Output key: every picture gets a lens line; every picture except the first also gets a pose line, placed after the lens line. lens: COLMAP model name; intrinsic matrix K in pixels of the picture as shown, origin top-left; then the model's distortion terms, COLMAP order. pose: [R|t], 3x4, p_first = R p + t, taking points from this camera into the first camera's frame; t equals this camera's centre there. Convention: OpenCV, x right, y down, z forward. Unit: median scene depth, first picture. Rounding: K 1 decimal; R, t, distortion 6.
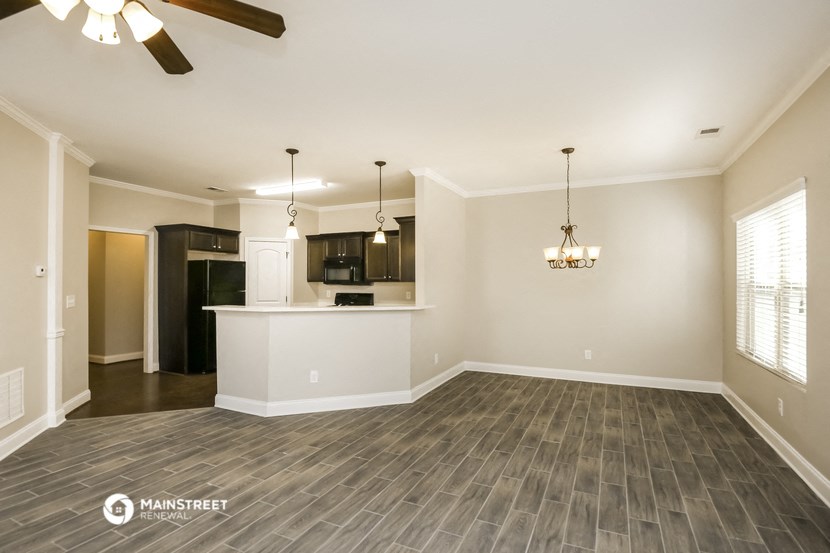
lens RADIAL K [[409.4, 0, 409.5], [0, 409.4, 288.1], [0, 0, 1]] dist [-0.002424, -0.000767]
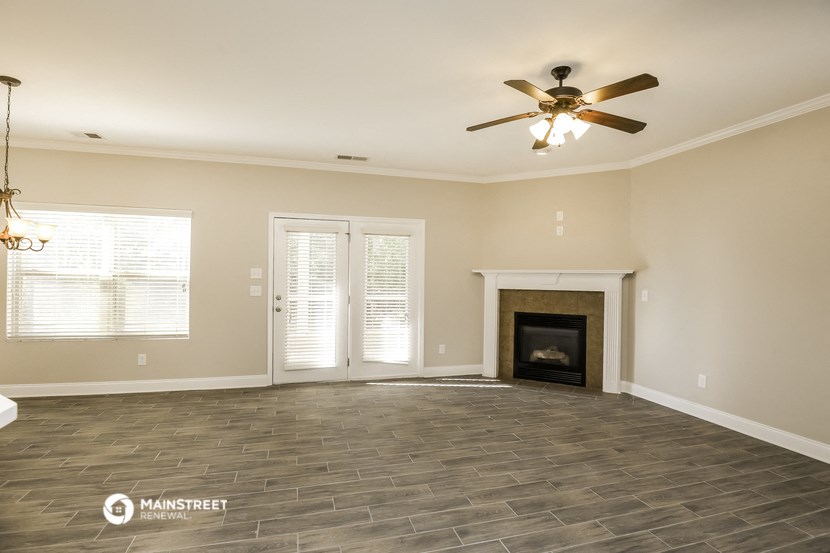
lens RADIAL K [[420.3, 0, 415.0], [0, 420.3, 276.5], [0, 0, 1]] dist [-0.016840, -0.000677]
pose [[-0.680252, -0.006593, 0.732949, -0.912415], [-0.007186, 0.999971, 0.002326, -0.010332], [-0.732943, -0.003685, -0.680280, 1.459037]]
